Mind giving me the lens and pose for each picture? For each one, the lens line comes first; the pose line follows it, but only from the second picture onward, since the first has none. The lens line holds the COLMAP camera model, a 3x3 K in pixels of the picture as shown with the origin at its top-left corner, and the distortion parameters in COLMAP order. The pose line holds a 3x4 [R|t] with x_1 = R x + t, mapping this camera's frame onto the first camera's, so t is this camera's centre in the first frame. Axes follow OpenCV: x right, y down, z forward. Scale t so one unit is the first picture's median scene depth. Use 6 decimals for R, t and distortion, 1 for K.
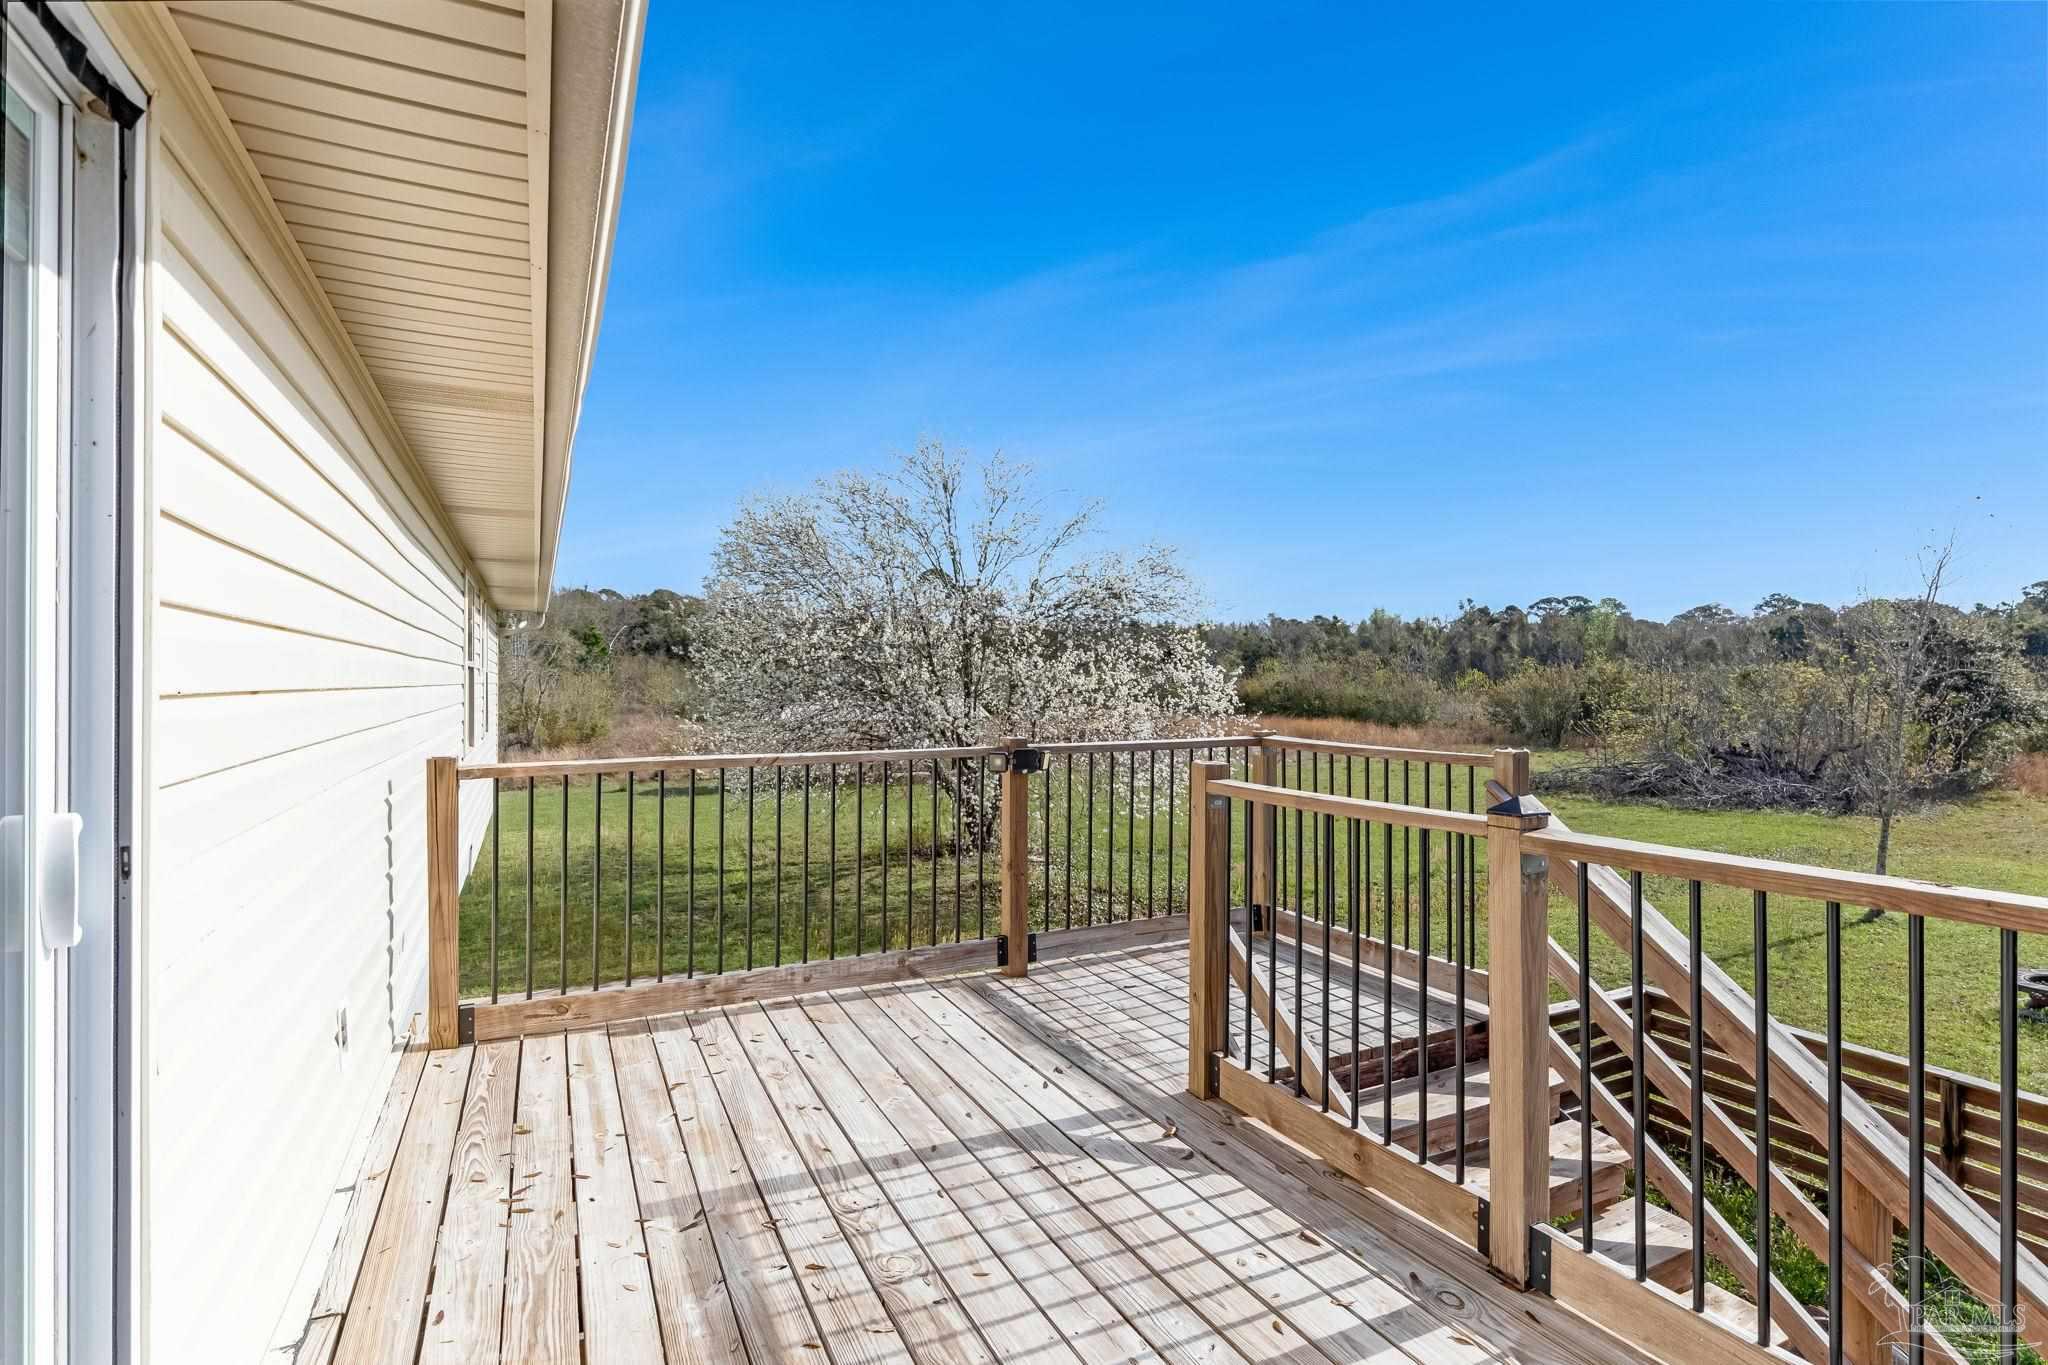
lens RADIAL K [[1026.1, 0, 1031.6], [0, 1026.1, 678.7], [0, 0, 1]] dist [0.000312, -0.000026]
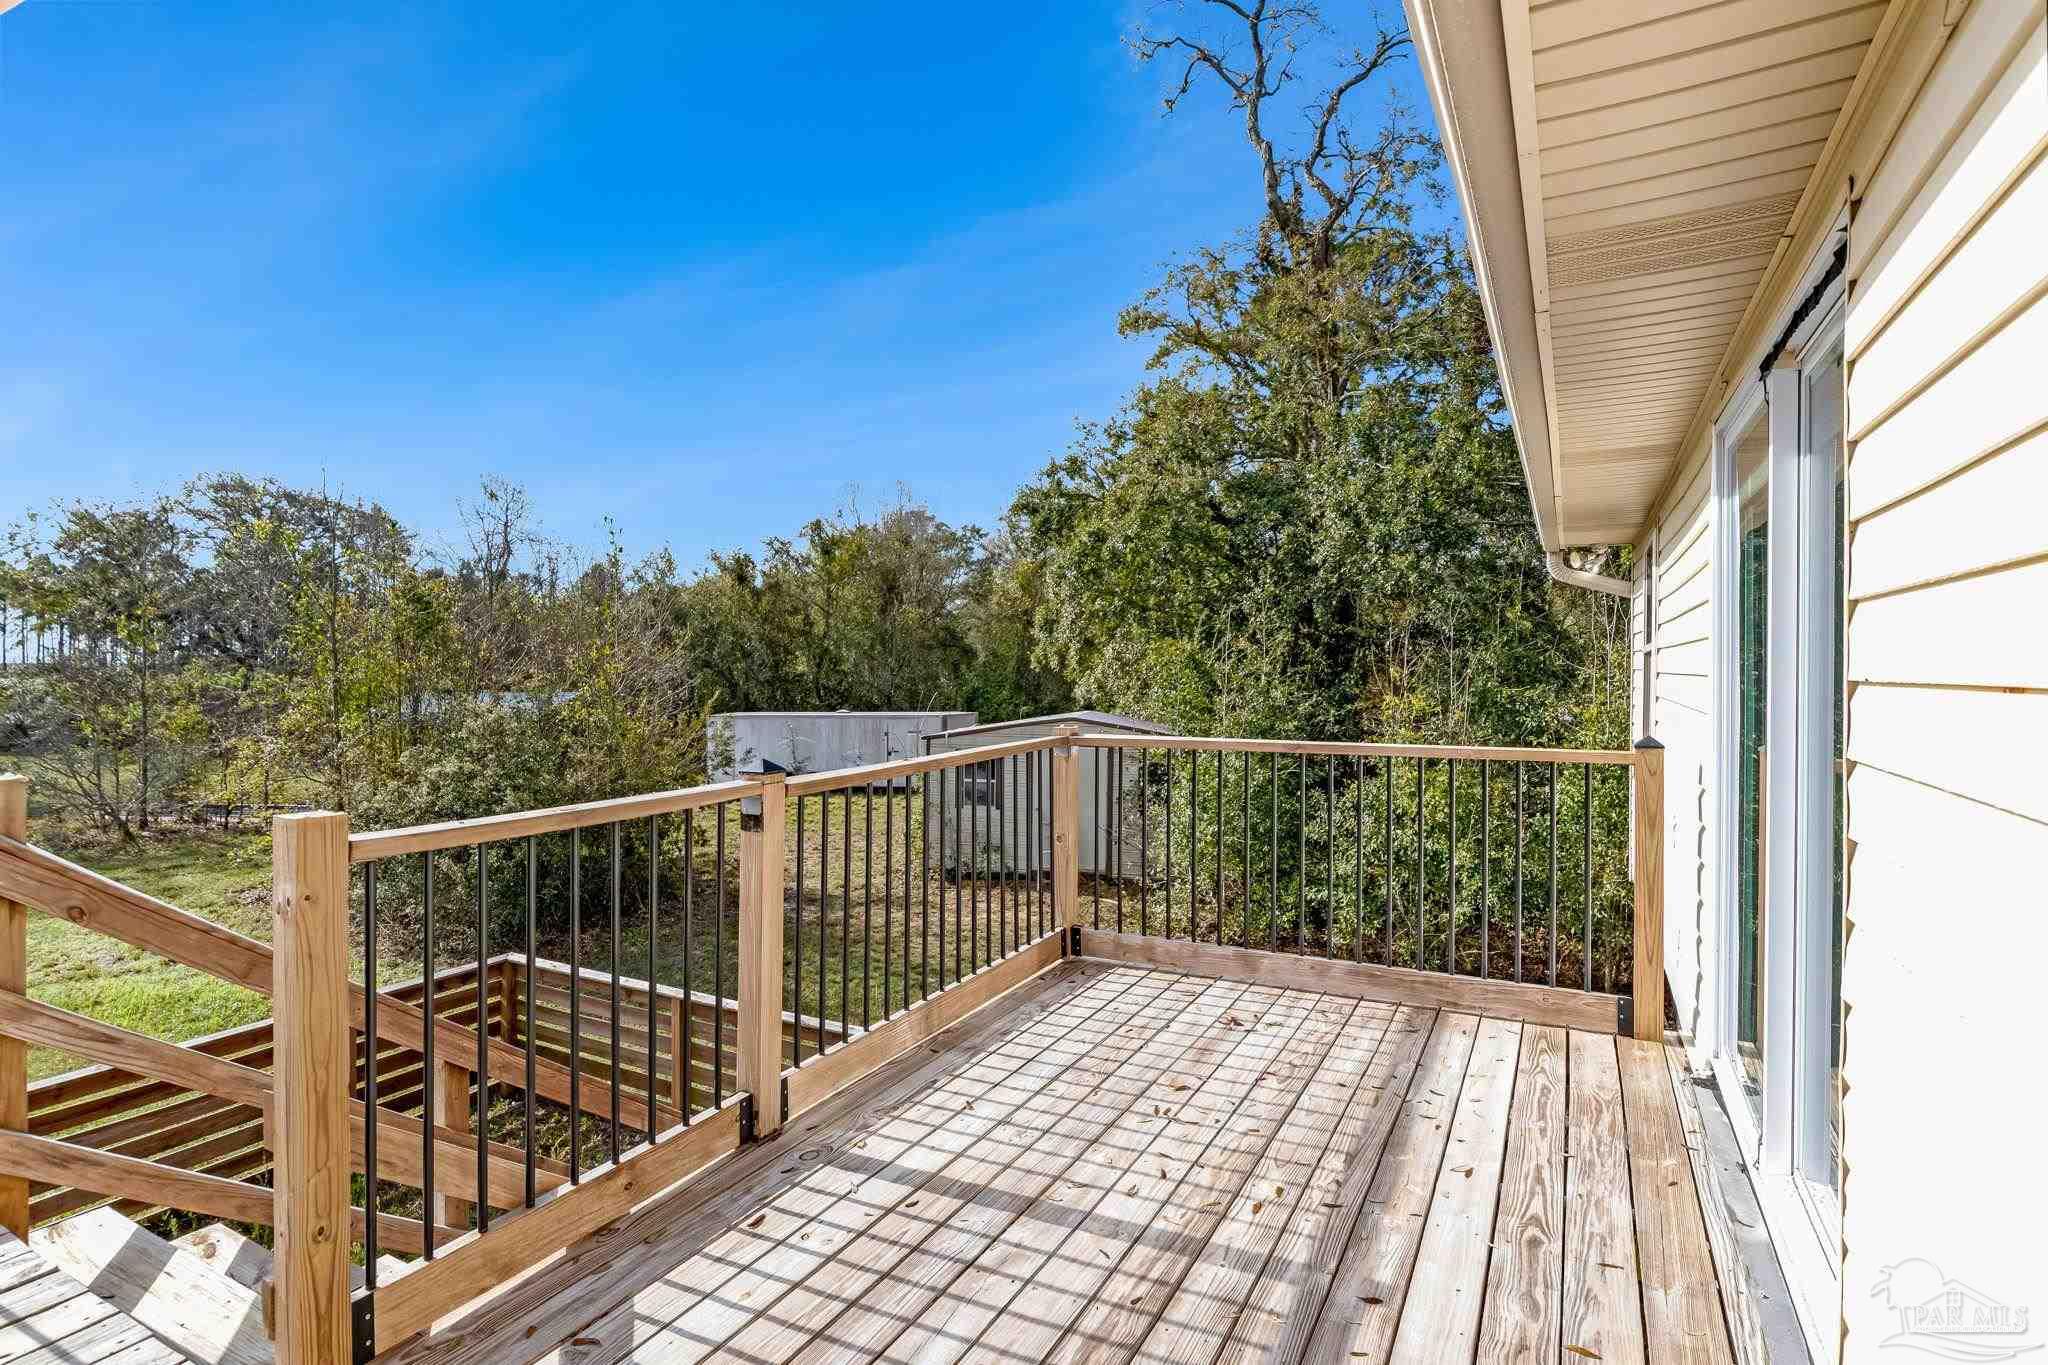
lens RADIAL K [[1026.1, 0, 1031.6], [0, 1026.1, 678.7], [0, 0, 1]] dist [0.000312, -0.000026]
pose [[-0.593847, -0.010105, 0.804515, -0.728392], [-0.009072, 0.999942, 0.005864, 0.004979], [-0.804527, -0.003816, -0.593904, 1.449067]]
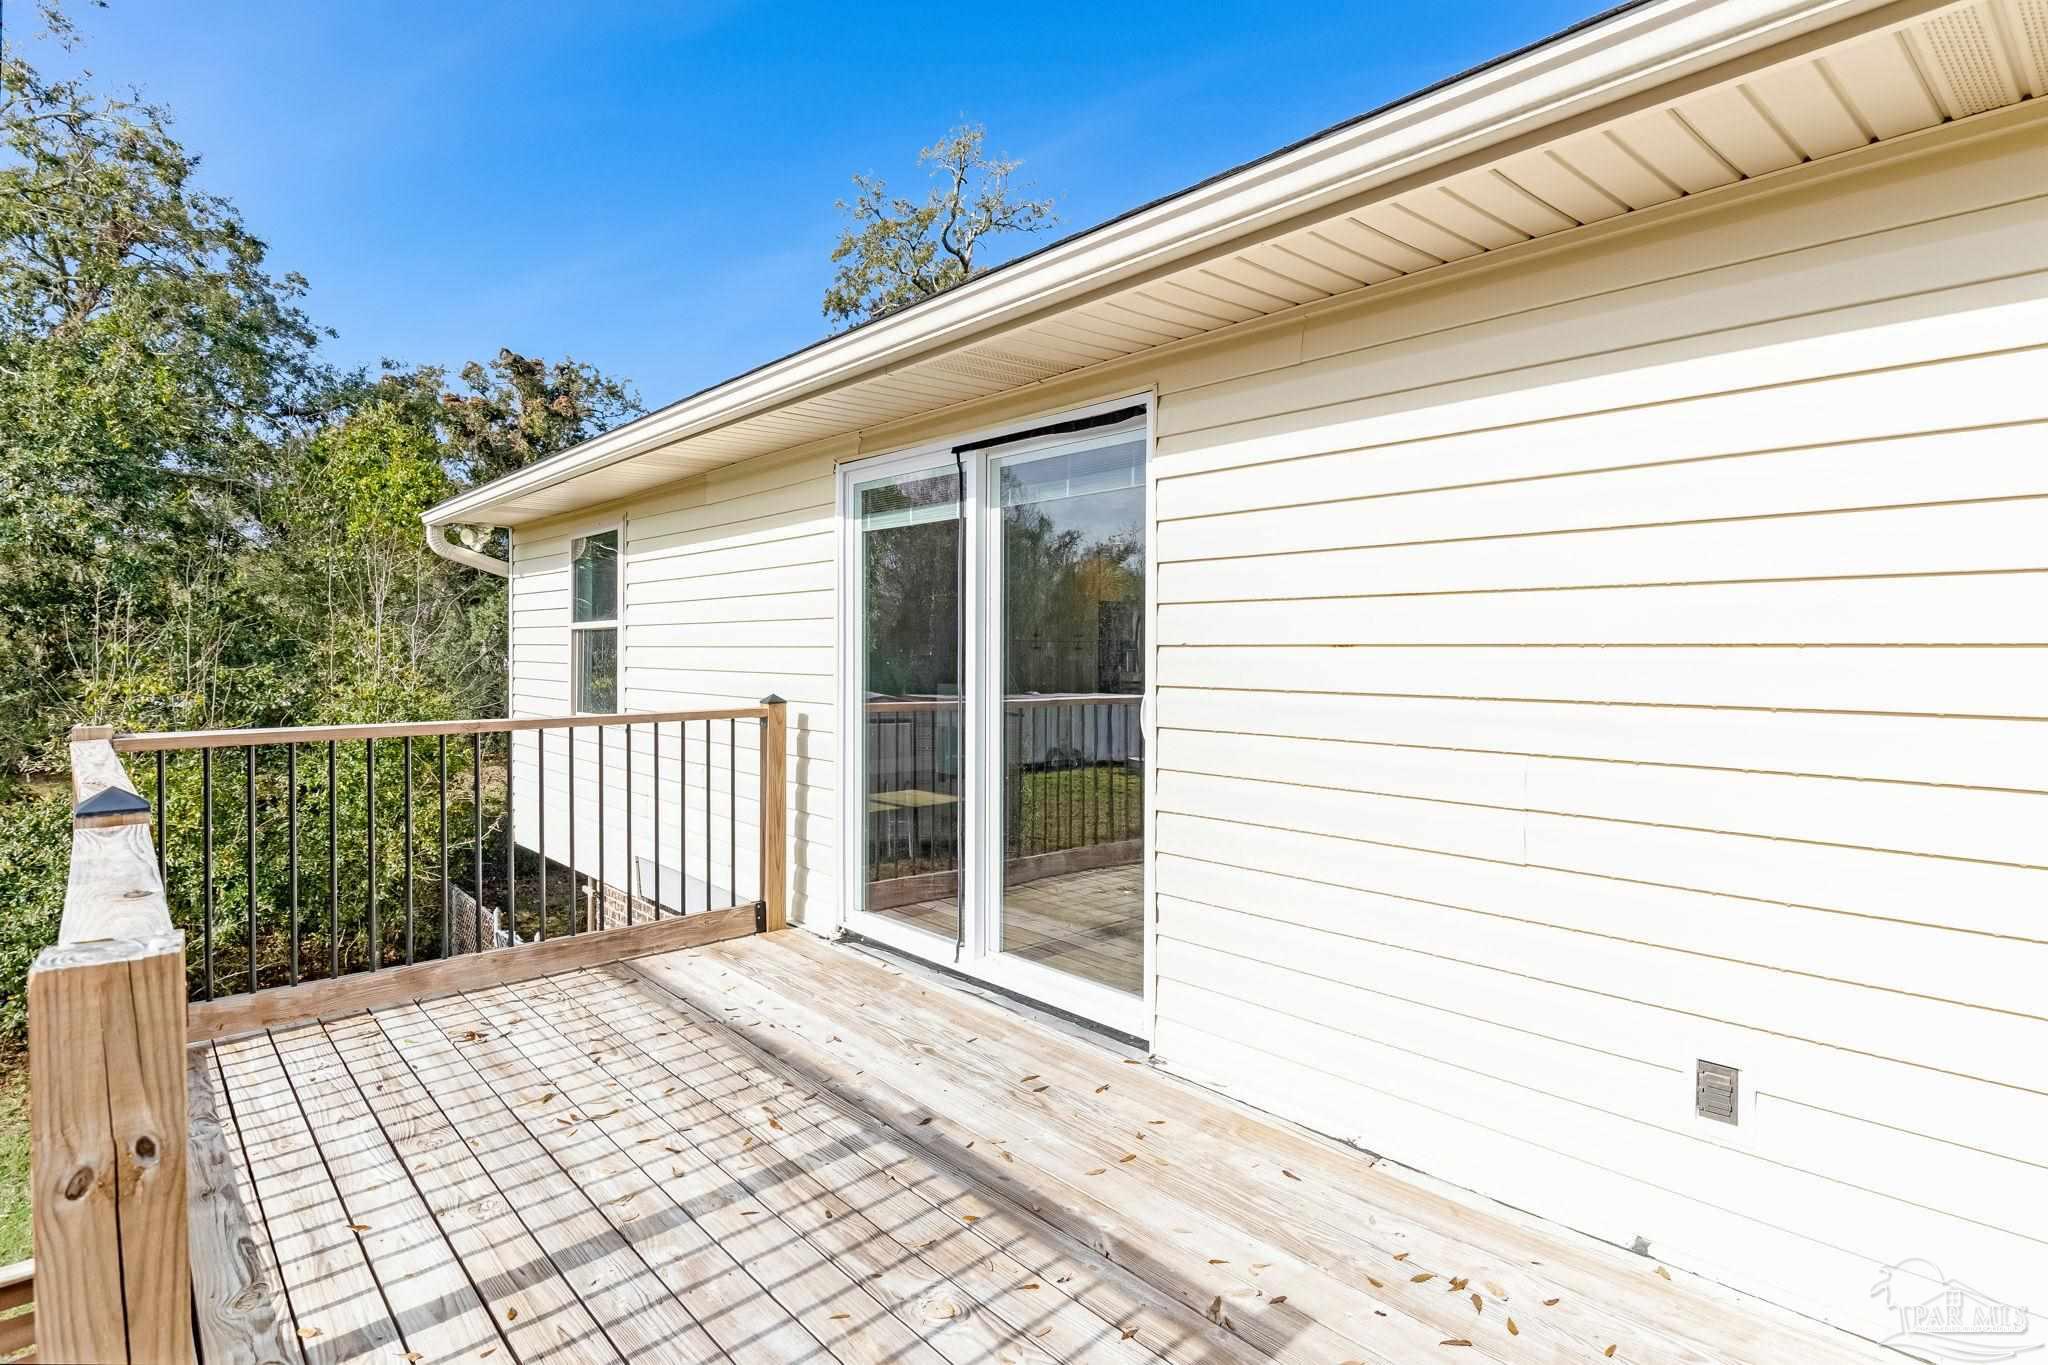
lens RADIAL K [[1026.1, 0, 1031.6], [0, 1026.1, 678.7], [0, 0, 1]] dist [0.000312, -0.000026]
pose [[-0.963809, 0.008342, -0.266463, 0.020951], [0.002523, 0.999751, 0.022174, 0.018304], [0.266581, 0.020699, -0.963590, 1.838663]]
